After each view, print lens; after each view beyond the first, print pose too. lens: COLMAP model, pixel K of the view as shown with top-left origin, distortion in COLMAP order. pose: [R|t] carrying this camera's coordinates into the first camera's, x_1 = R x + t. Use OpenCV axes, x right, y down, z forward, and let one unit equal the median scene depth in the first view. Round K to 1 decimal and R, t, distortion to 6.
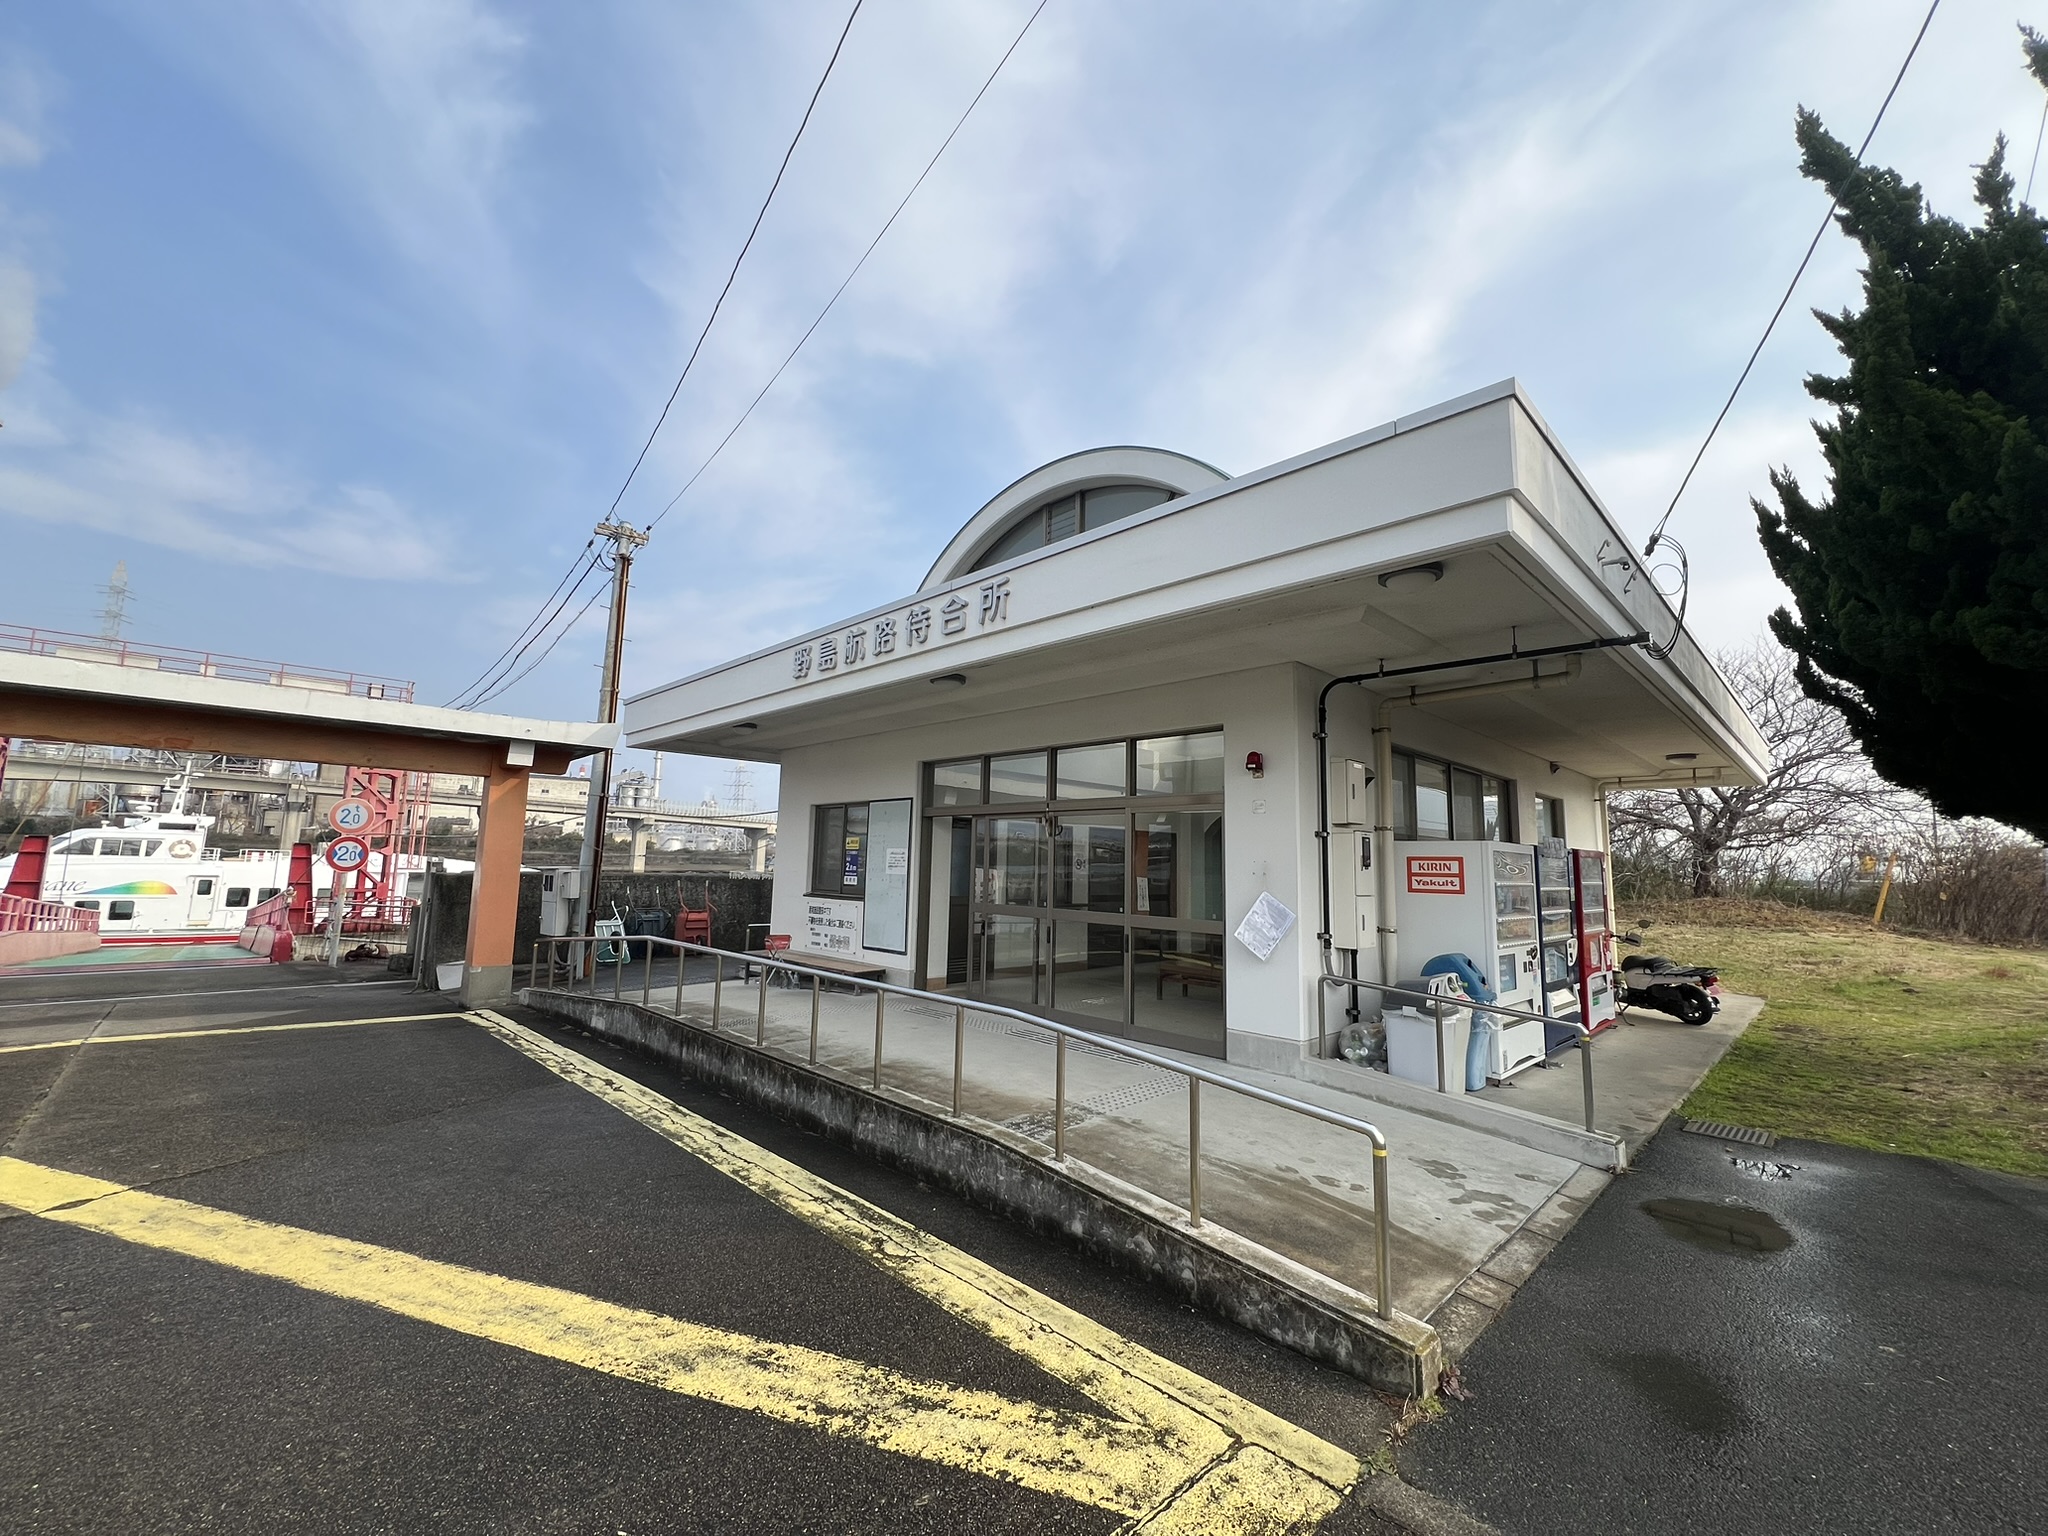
lens RADIAL K [[822.9, 0, 1021.9], [0, 822.9, 755.8], [0, 0, 1]] dist [0.000159, 0.000467]
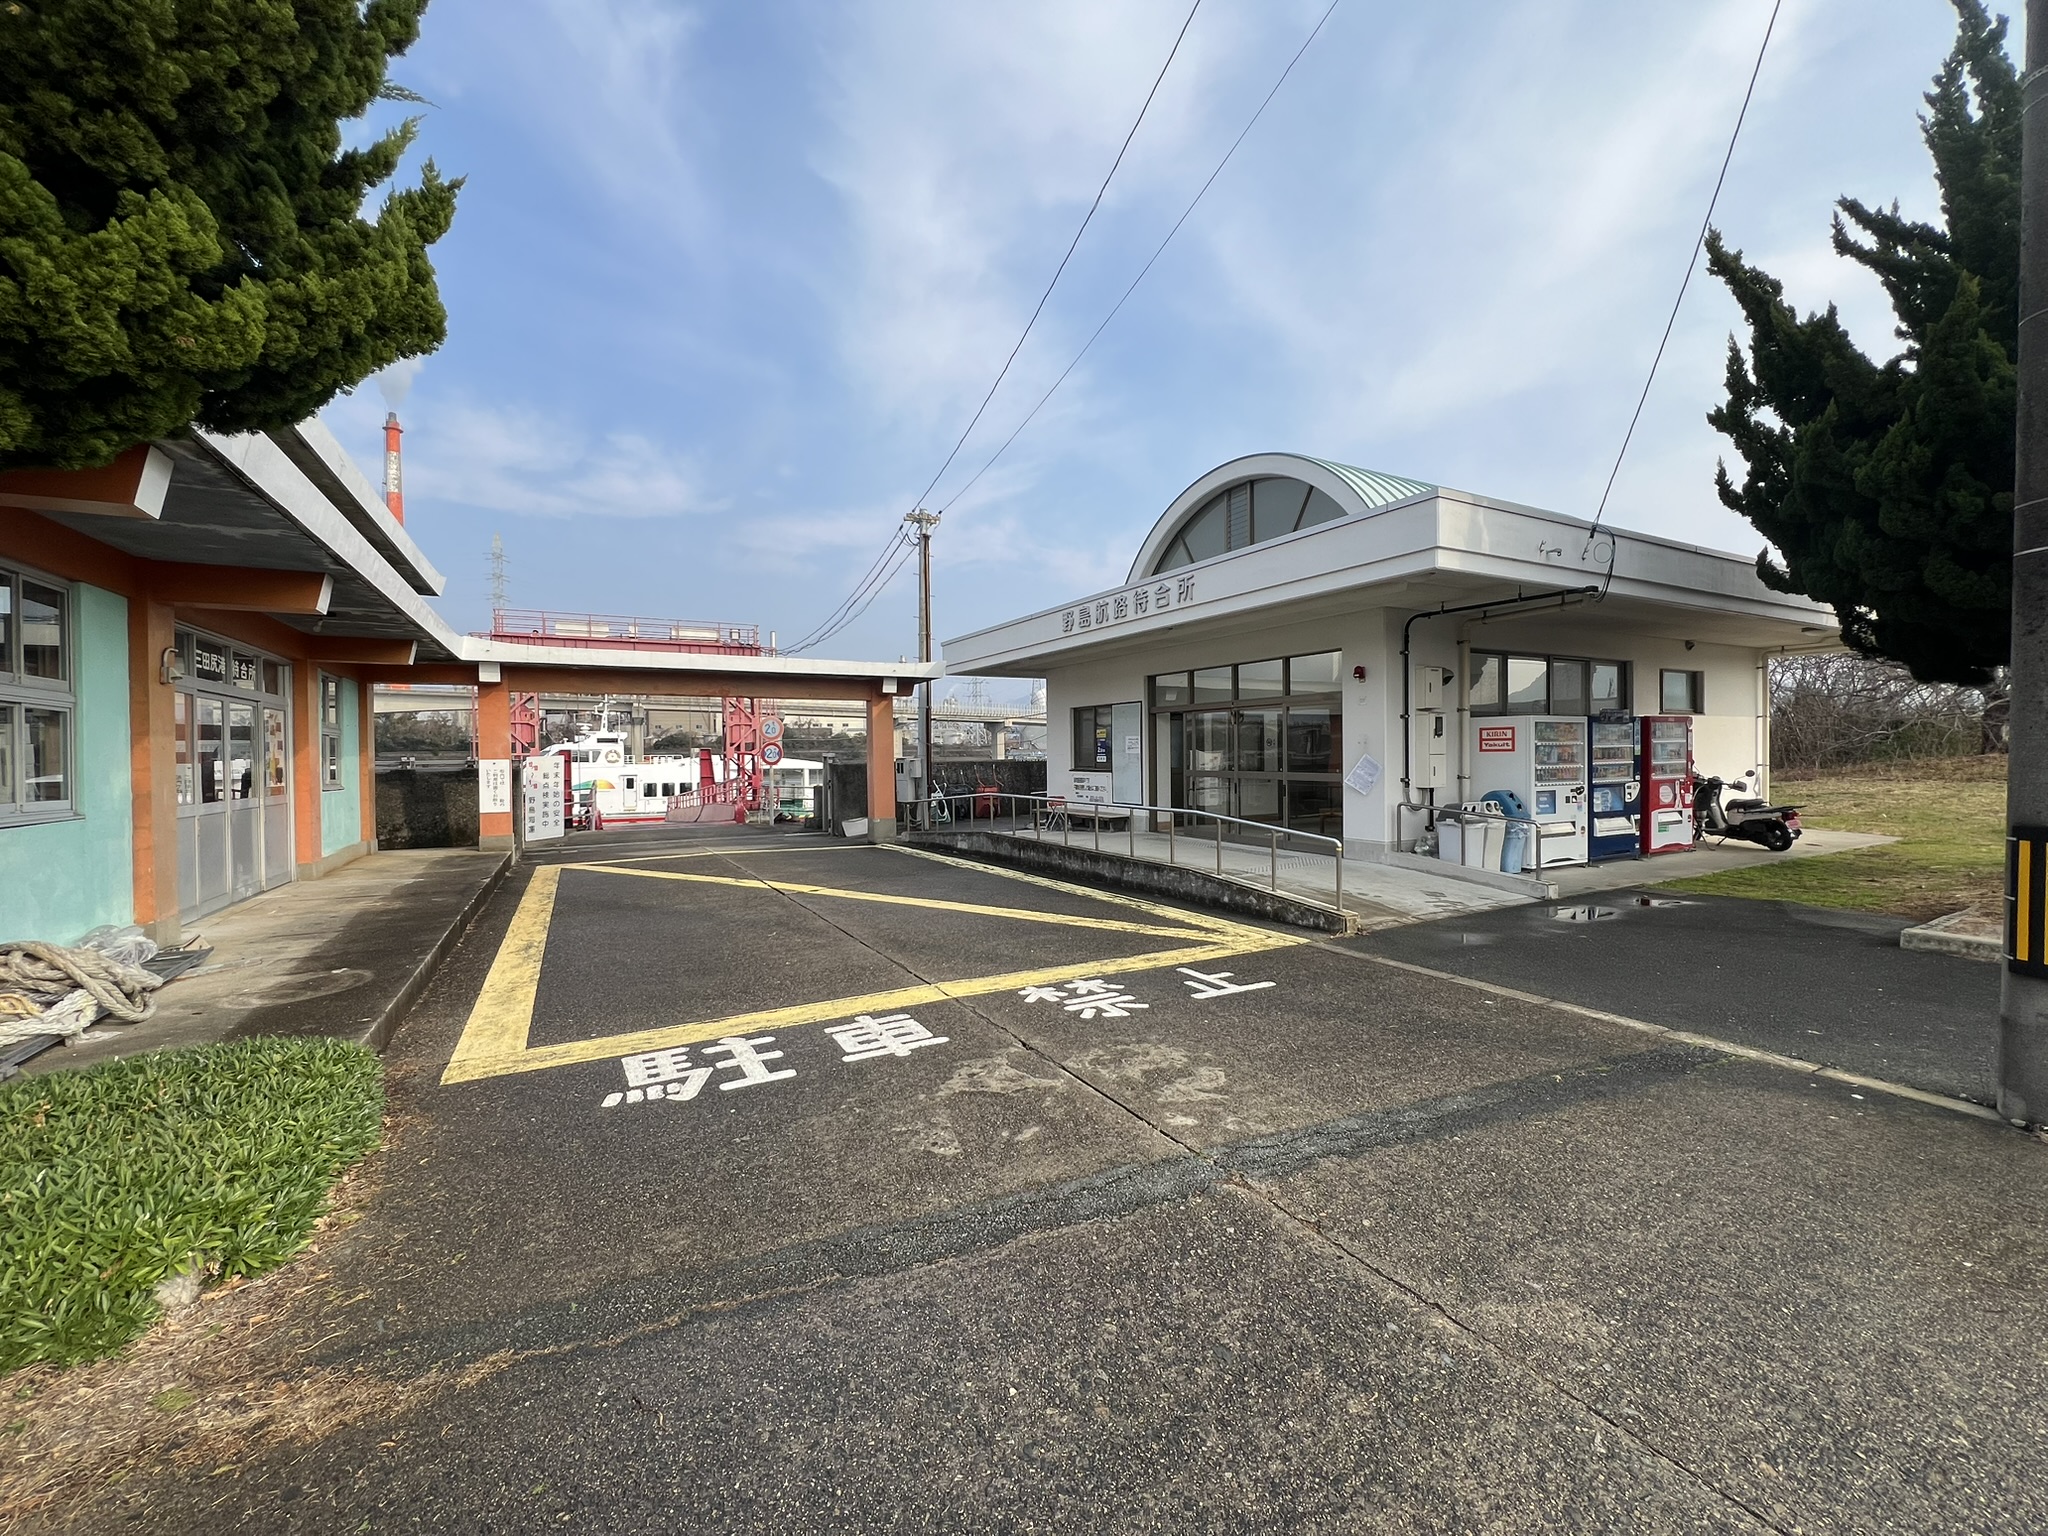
lens RADIAL K [[822.9, 0, 1022.4], [0, 822.9, 770.0], [0, 0, 1]] dist [0.000159, 0.000467]
pose [[0.961875, -0.027975, -0.272055, 0.050422], [0.069464, 0.987124, 0.144090, -0.046667], [0.264521, -0.157494, 0.951433, -0.407793]]
